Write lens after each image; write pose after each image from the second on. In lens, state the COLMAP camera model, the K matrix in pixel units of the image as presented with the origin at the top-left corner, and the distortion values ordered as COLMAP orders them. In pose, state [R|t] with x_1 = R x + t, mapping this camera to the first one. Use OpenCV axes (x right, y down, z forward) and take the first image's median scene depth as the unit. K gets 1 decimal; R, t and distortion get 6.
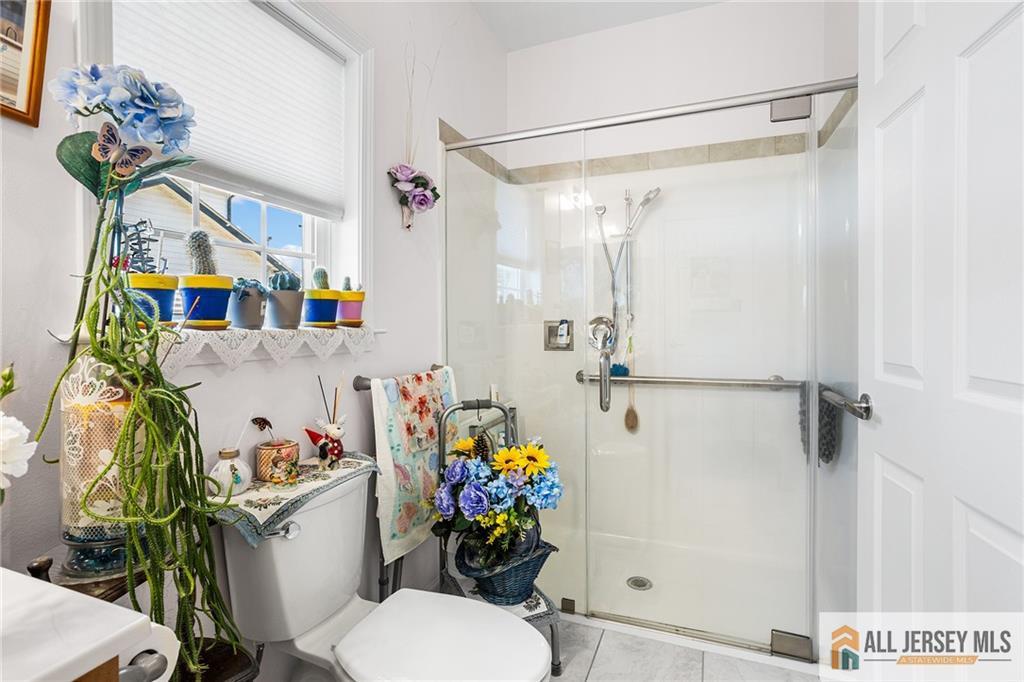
lens RADIAL K [[505.1, 0, 505.9], [0, 505.1, 329.7], [0, 0, 1]] dist [-0.058594, 0.034942]
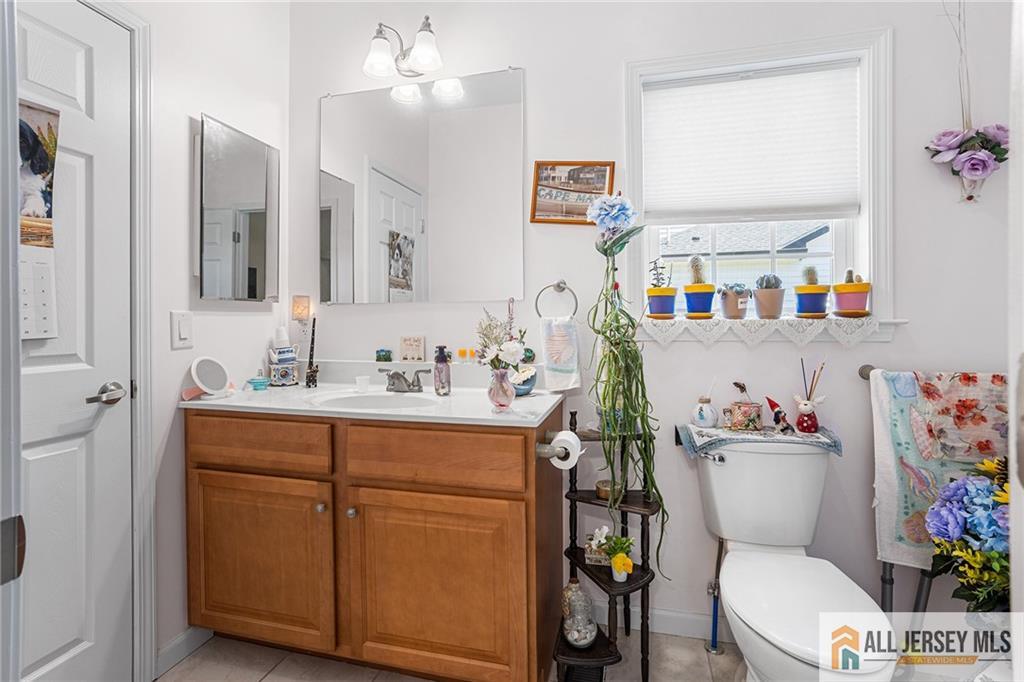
lens RADIAL K [[500.4, 0, 500.5], [0, 500.4, 318.0], [0, 0, 1]] dist [-0.051525, 0.033643]
pose [[0.106968, 0.004403, -0.994253, 0.640546], [-0.004208, 0.999983, 0.003976, -0.004509], [0.994254, 0.003758, 0.106984, 0.153395]]
